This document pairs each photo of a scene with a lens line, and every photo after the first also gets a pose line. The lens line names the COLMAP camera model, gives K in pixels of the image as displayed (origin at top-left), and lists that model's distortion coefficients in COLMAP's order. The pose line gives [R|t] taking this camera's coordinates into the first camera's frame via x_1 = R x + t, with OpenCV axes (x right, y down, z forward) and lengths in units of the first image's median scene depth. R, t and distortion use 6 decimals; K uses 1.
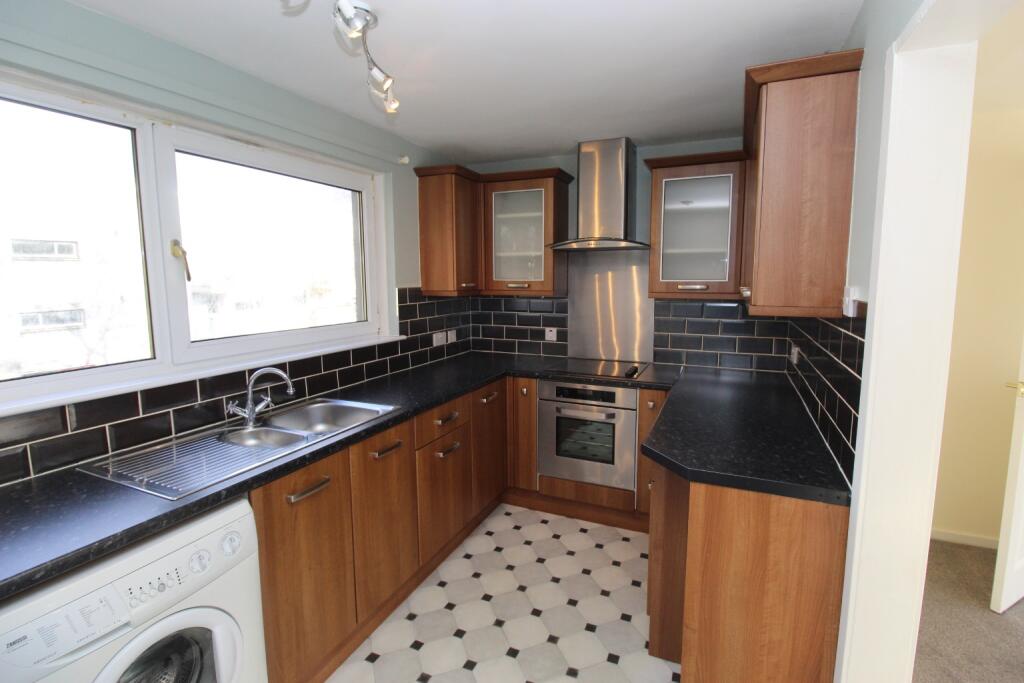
lens RADIAL K [[473.8, 0, 515.2], [0, 473.8, 331.2], [0, 0, 1]] dist [0.001395, -0.012622]
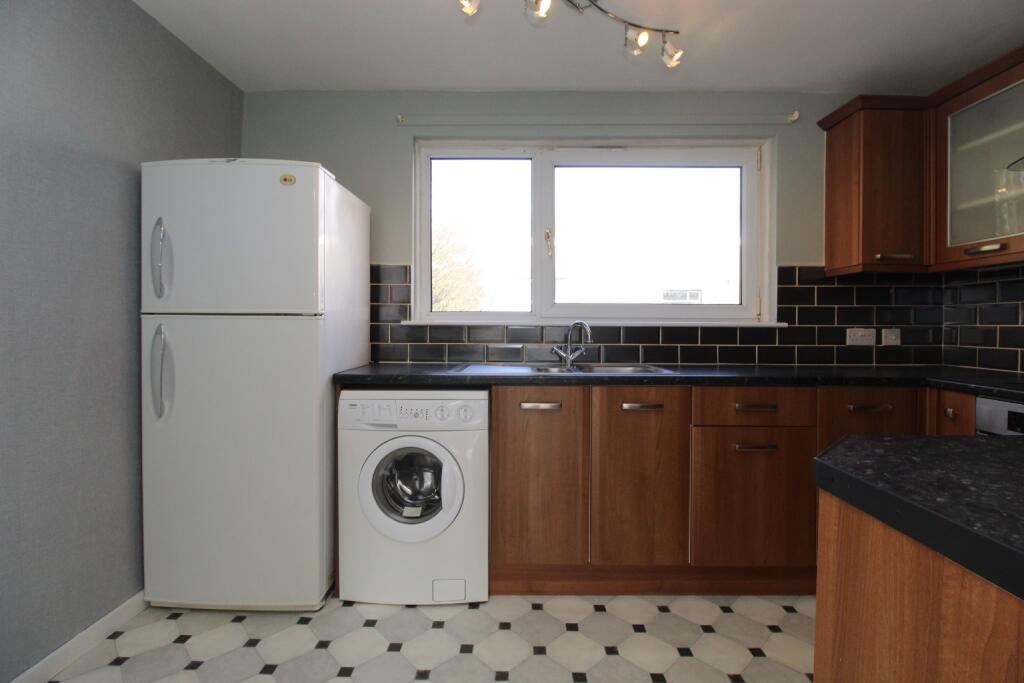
lens RADIAL K [[473.8, 0, 515.2], [0, 473.8, 331.2], [0, 0, 1]] dist [0.001395, -0.012622]
pose [[0.400055, 0.023201, -0.916197, 0.358836], [-0.112098, 0.993412, -0.023791, 0.102225], [0.909610, 0.112222, 0.400021, 0.249192]]
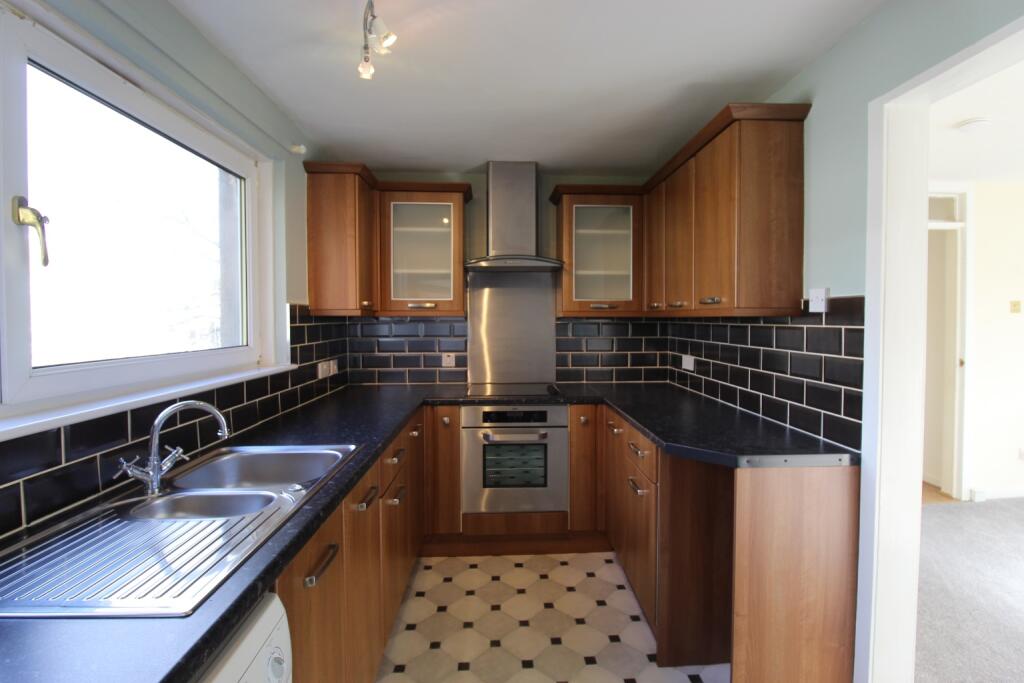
lens RADIAL K [[477.3, 0, 518.3], [0, 477.3, 330.8], [0, 0, 1]] dist [0.000507, -0.009721]
pose [[0.893103, -0.009405, 0.449755, -0.273927], [0.050235, 0.995613, -0.078935, 0.037246], [-0.447039, 0.093090, 0.889657, 0.126032]]
